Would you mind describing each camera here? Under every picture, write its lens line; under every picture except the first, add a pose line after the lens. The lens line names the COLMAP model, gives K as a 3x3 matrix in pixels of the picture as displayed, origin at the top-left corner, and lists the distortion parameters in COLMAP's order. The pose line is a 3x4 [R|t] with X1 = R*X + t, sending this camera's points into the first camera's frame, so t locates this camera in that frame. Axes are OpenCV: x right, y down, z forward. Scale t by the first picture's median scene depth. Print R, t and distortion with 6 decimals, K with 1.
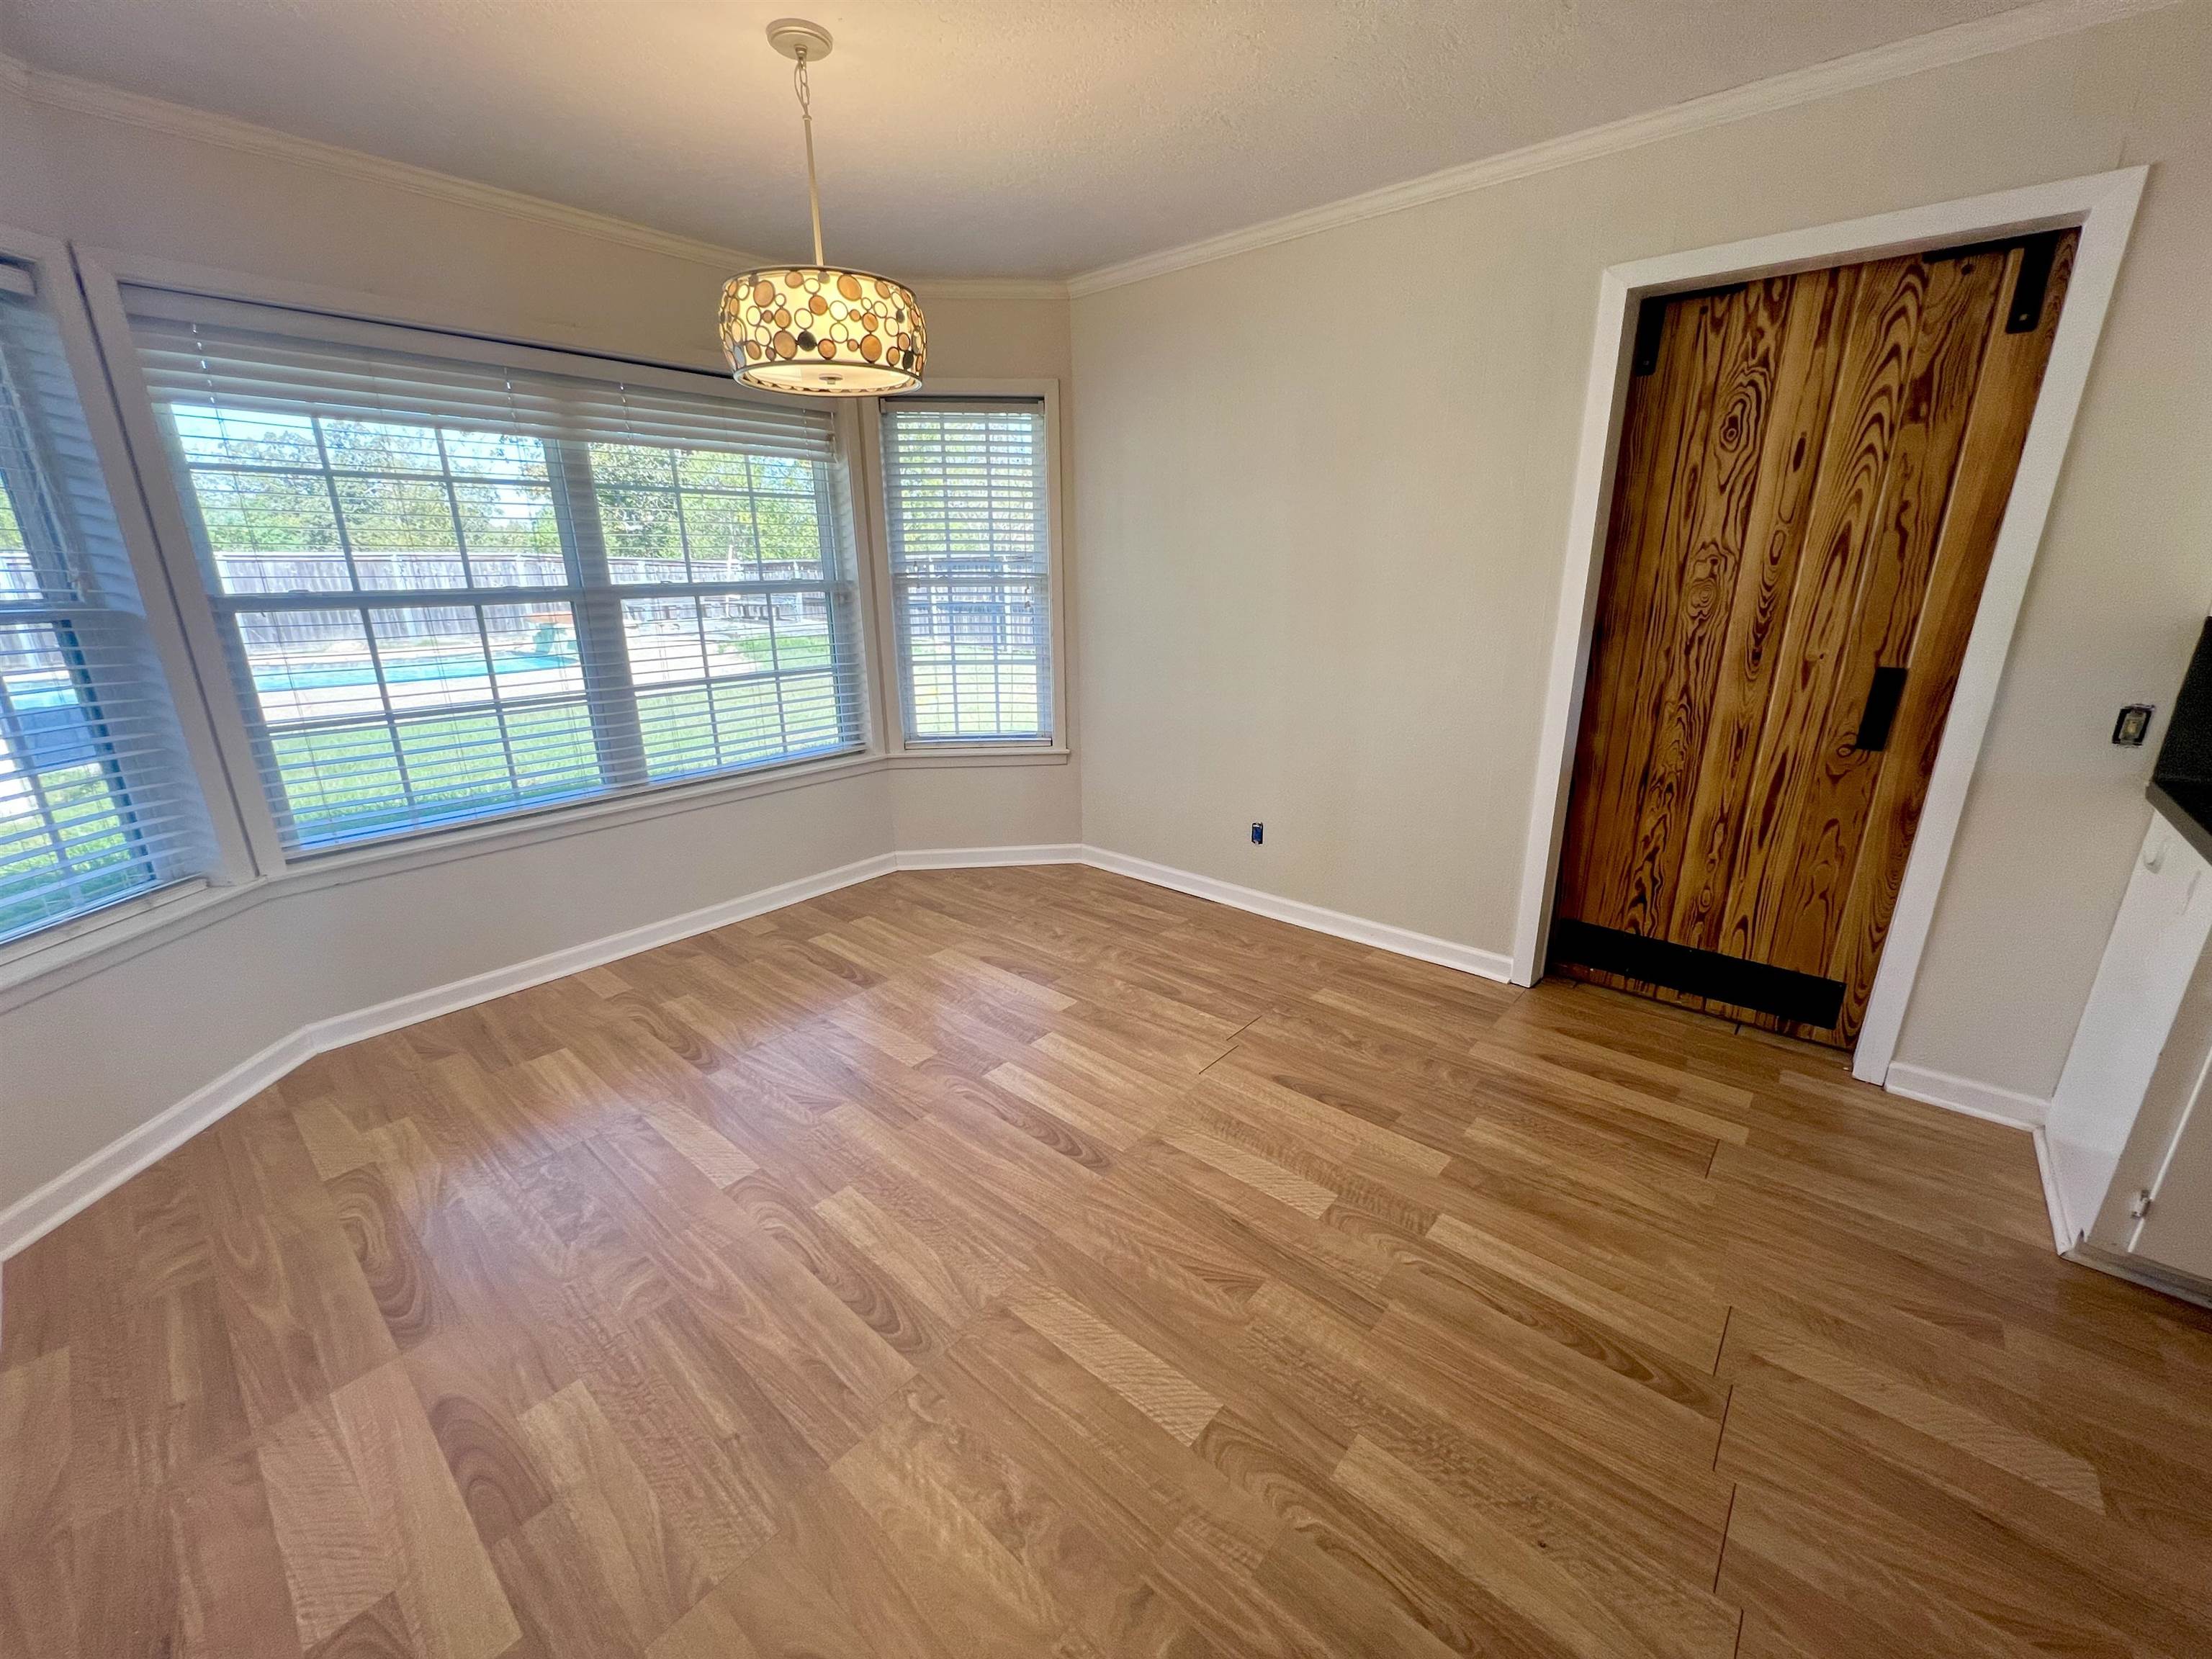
lens RADIAL K [[888.7, 0, 1110.8], [0, 888.7, 836.1], [0, 0, 1]] dist [-0.002683, 0.001253]
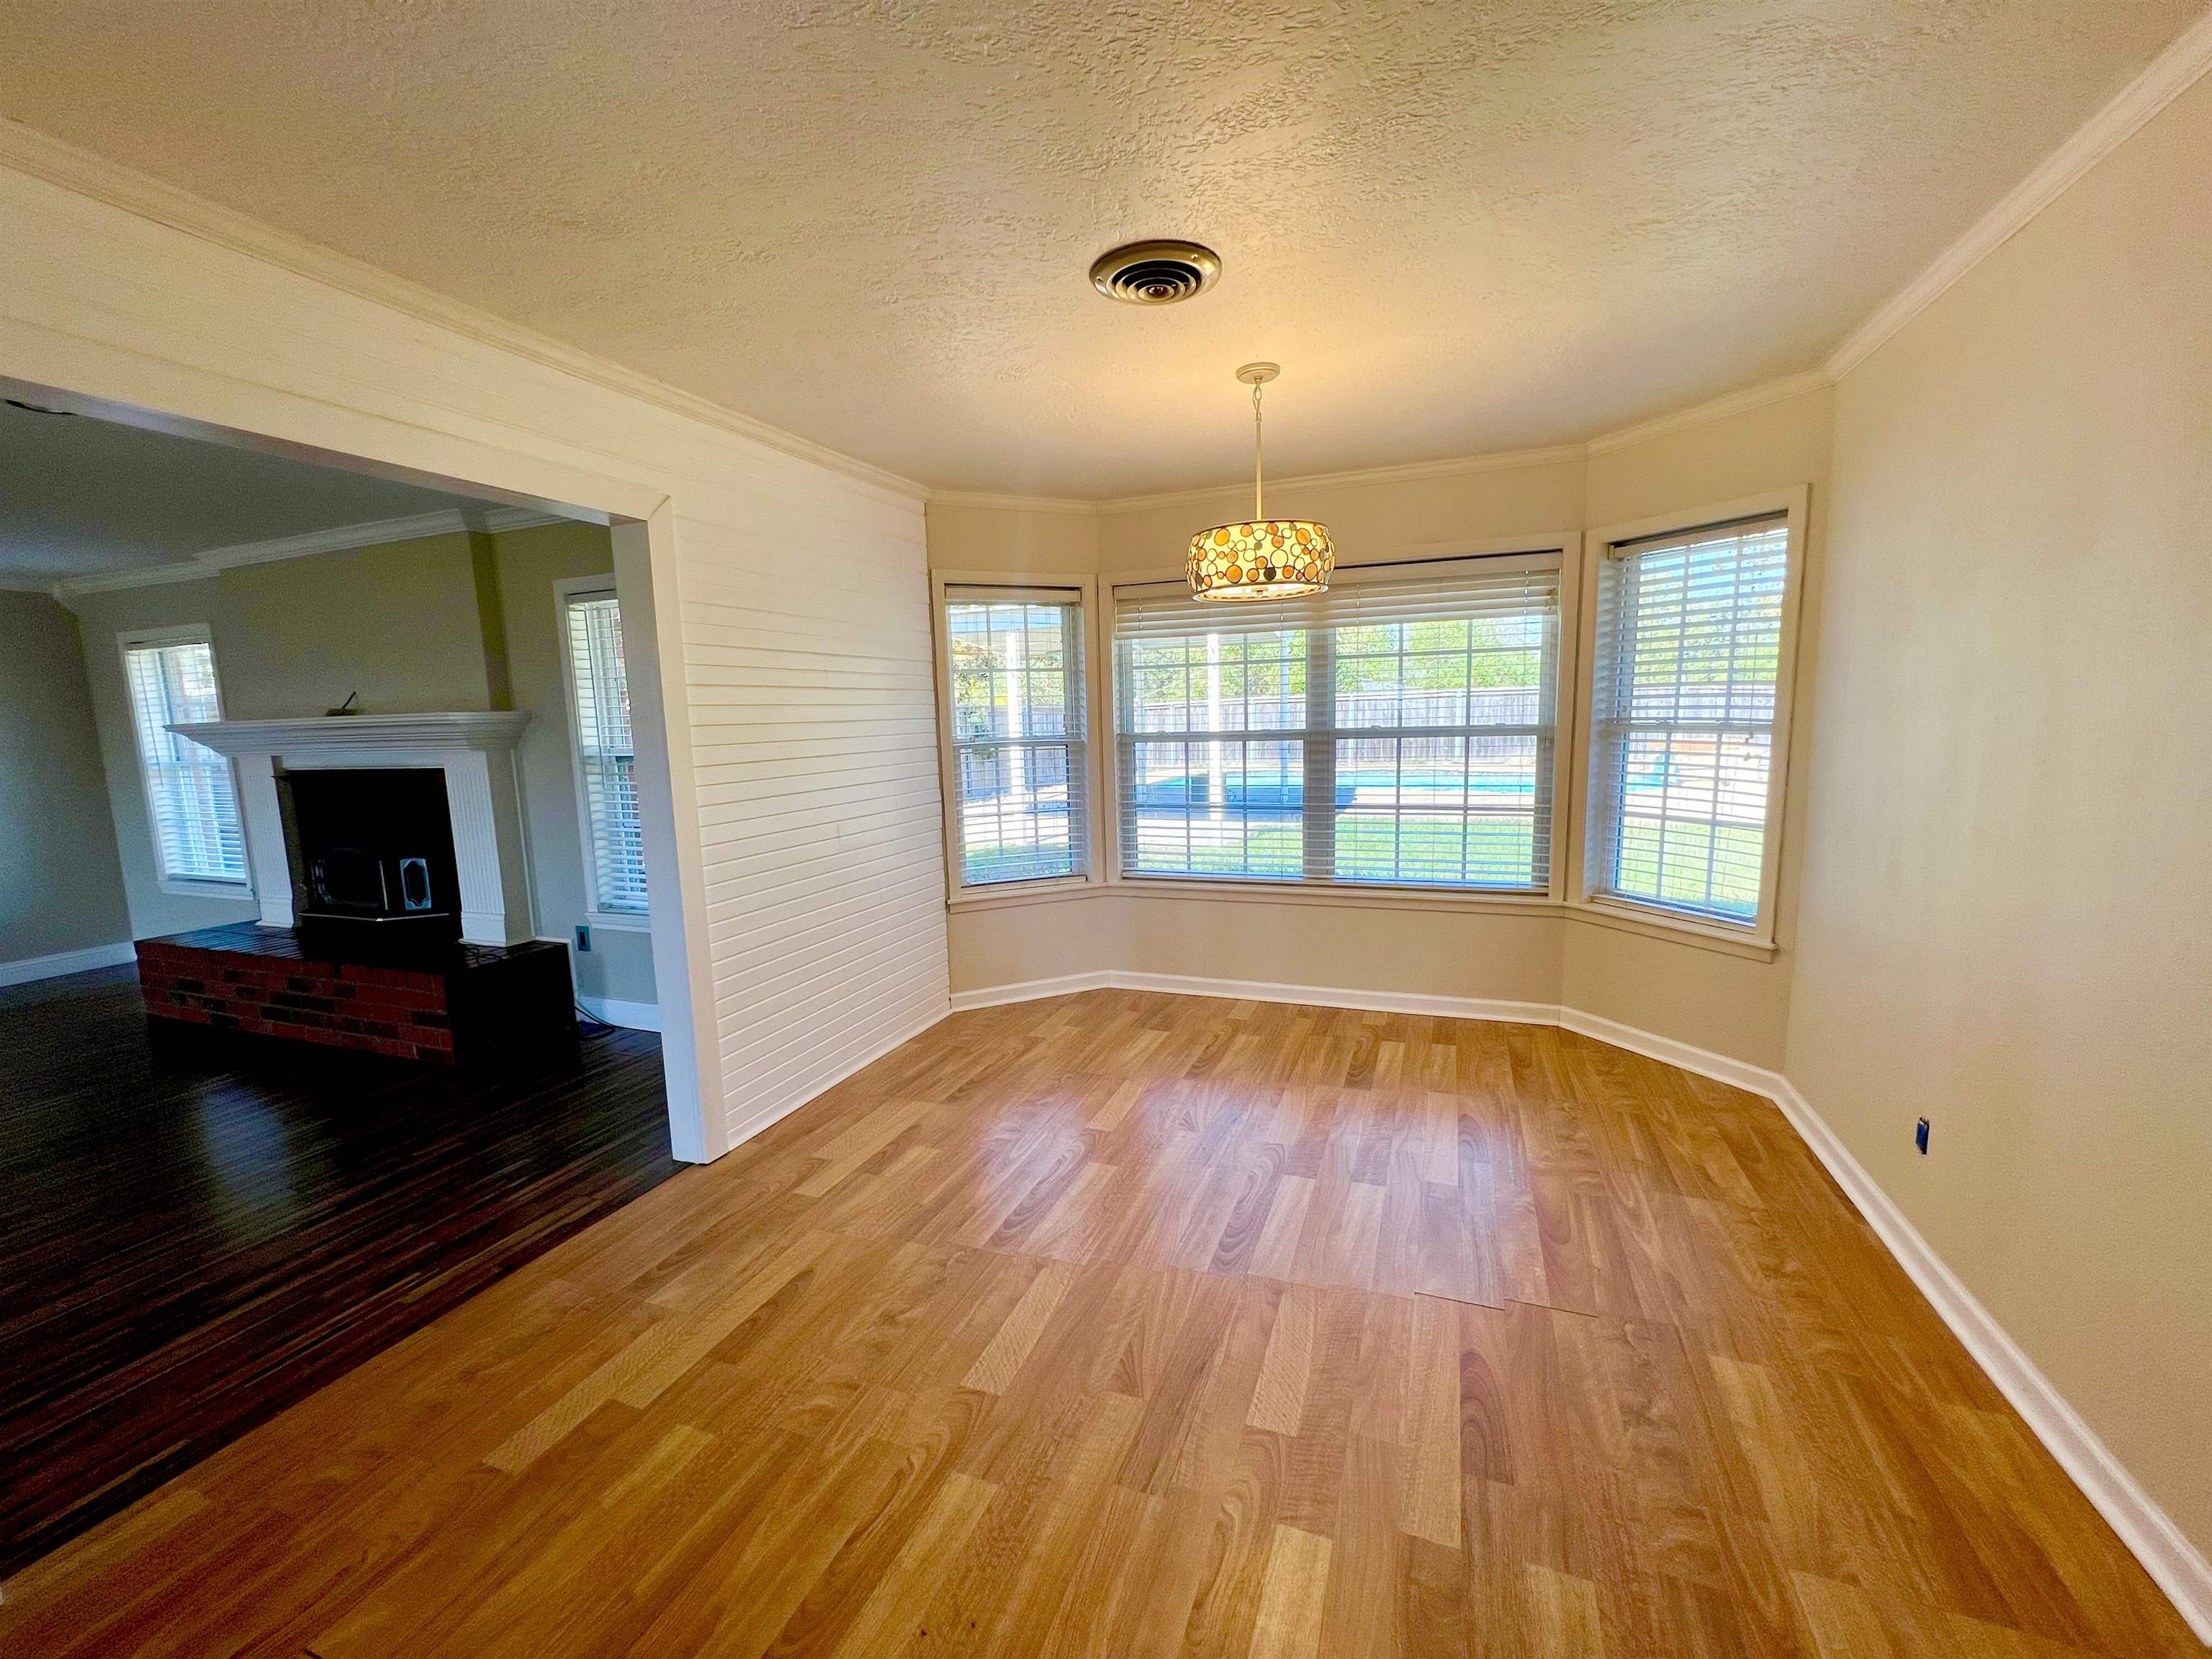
lens RADIAL K [[888.7, 0, 1101.0], [0, 888.7, 837.3], [0, 0, 1]] dist [-0.002683, 0.001253]
pose [[0.335786, 0.131724, -0.932683, 0.723764], [-0.251807, 0.966690, 0.045871, -0.122288], [0.907657, 0.219453, 0.357769, 0.300826]]
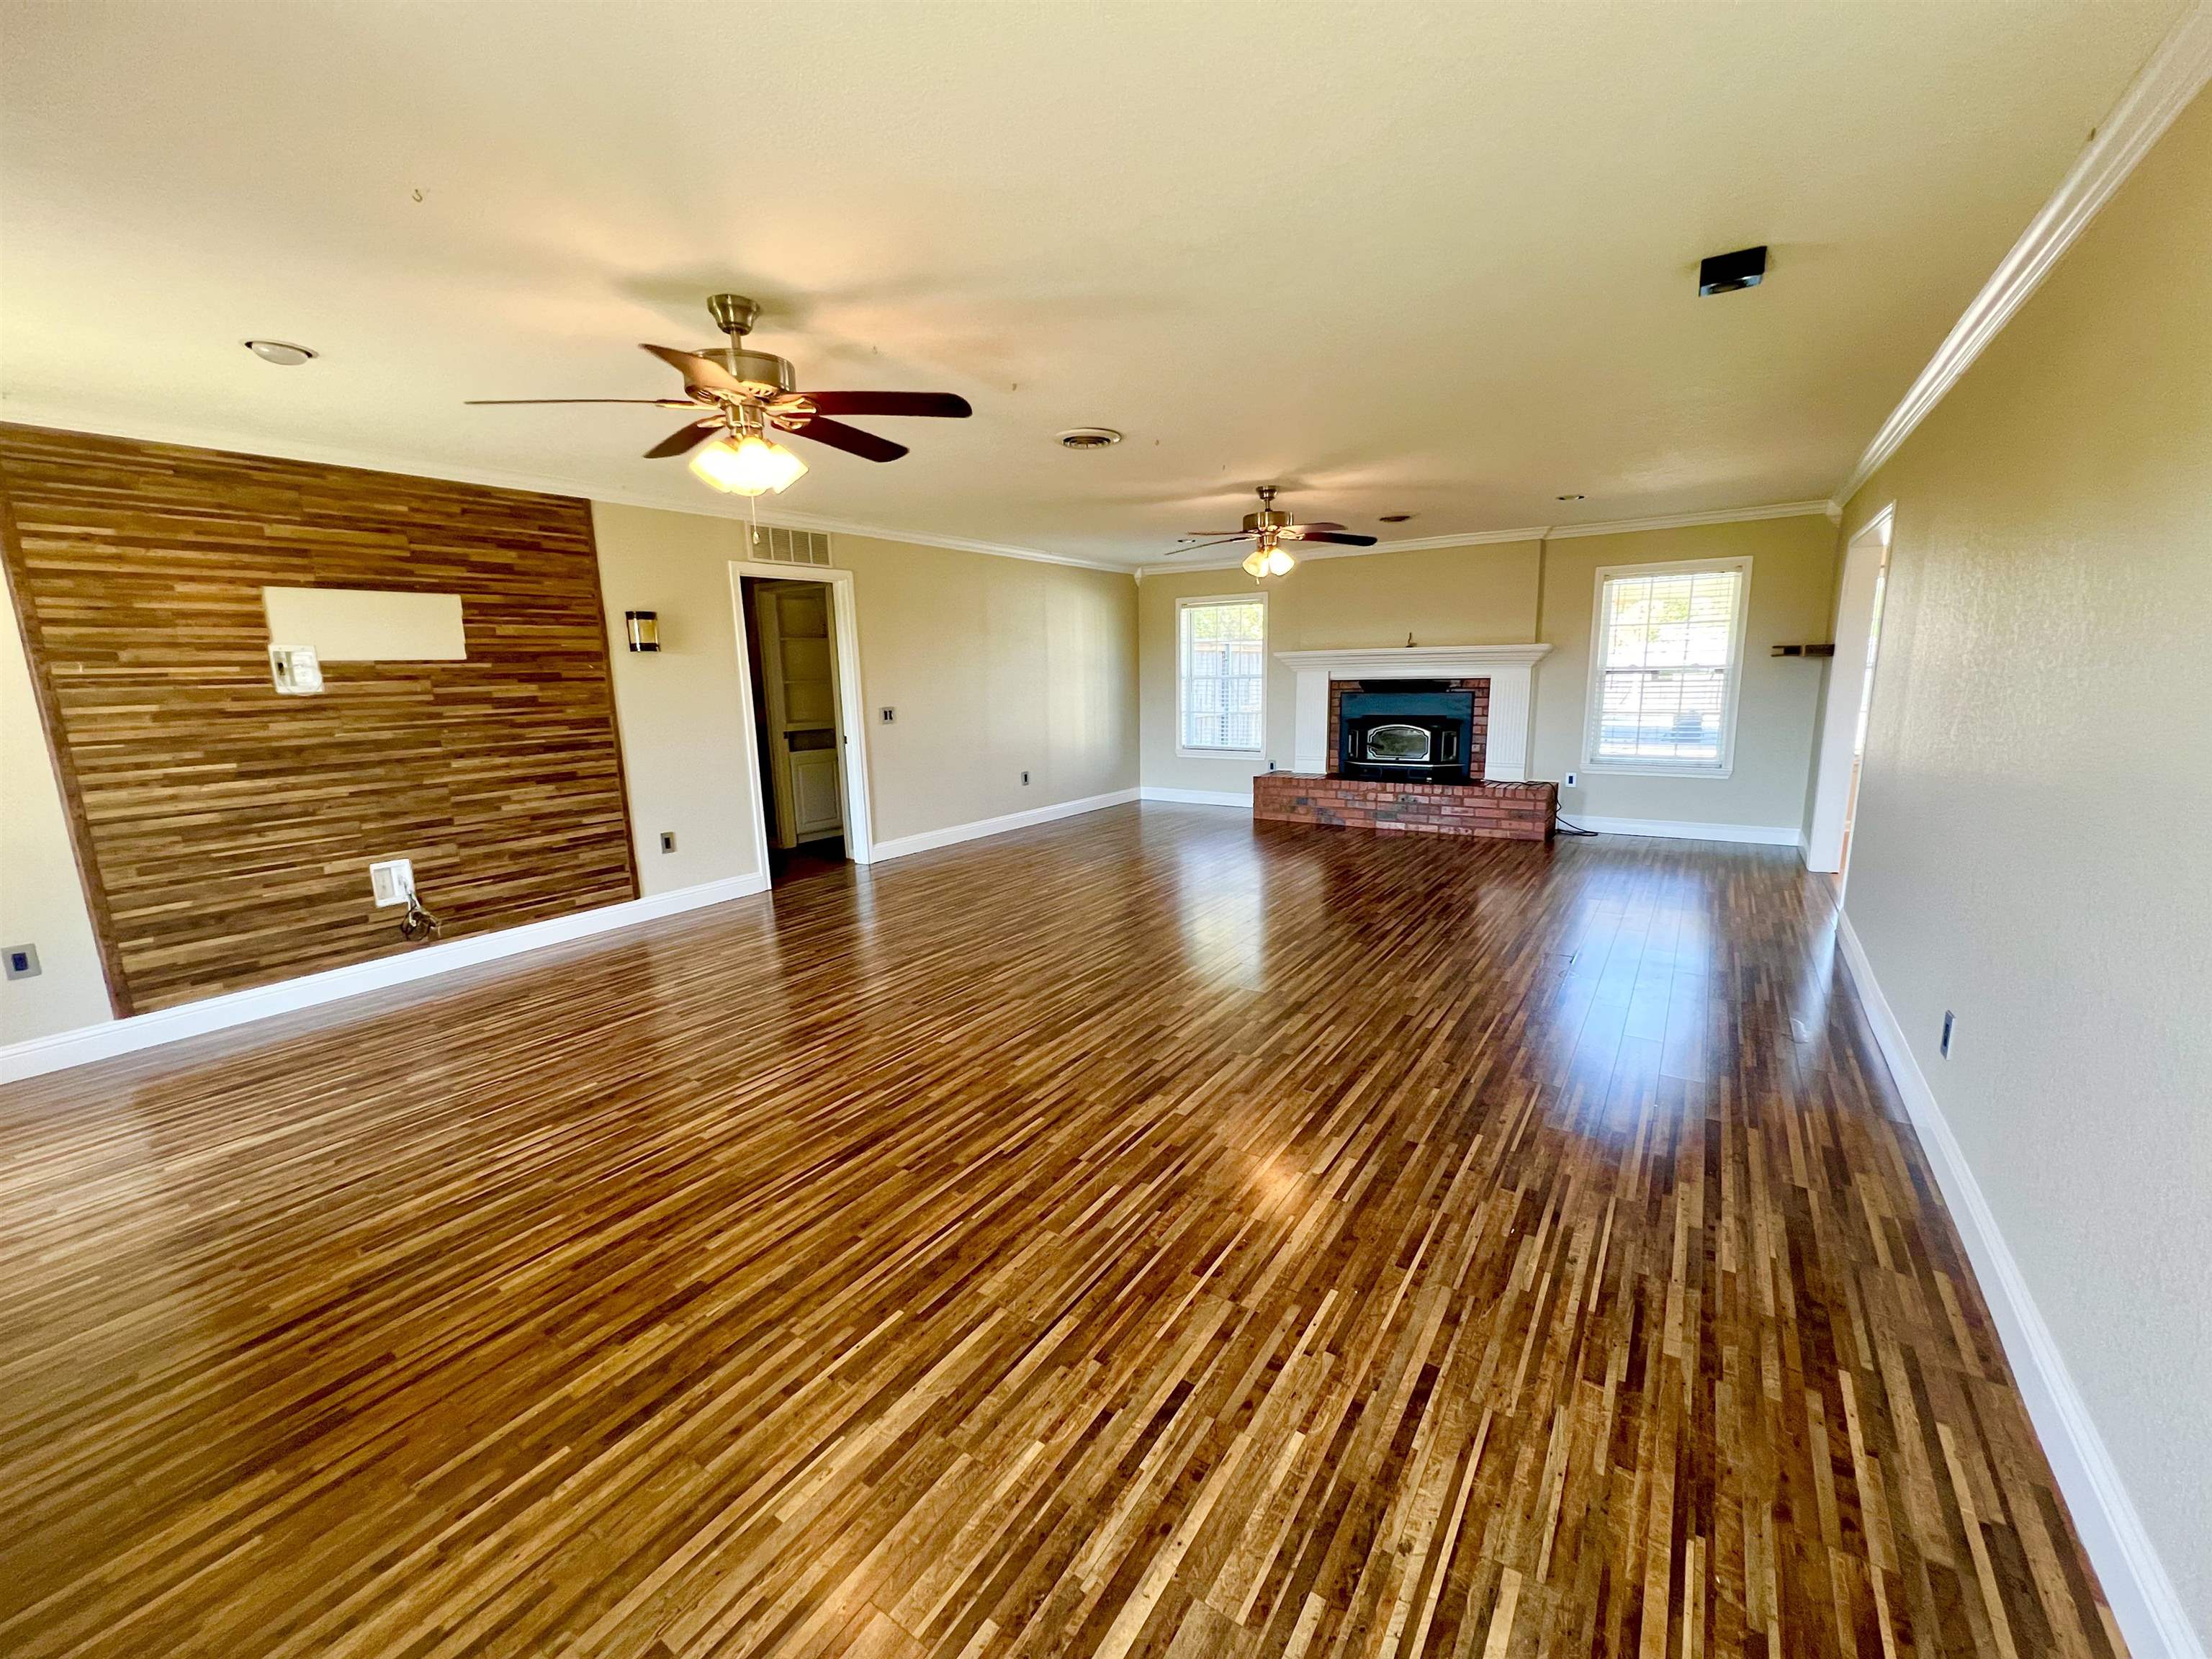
lens RADIAL K [[888.7, 0, 1110.1], [0, 888.7, 812.1], [0, 0, 1]] dist [-0.002683, 0.001253]
pose [[0.126649, 0.166655, -0.977848, 1.464408], [-0.273319, 0.953489, 0.127103, 0.525972], [0.953550, 0.251167, 0.166308, -1.797798]]
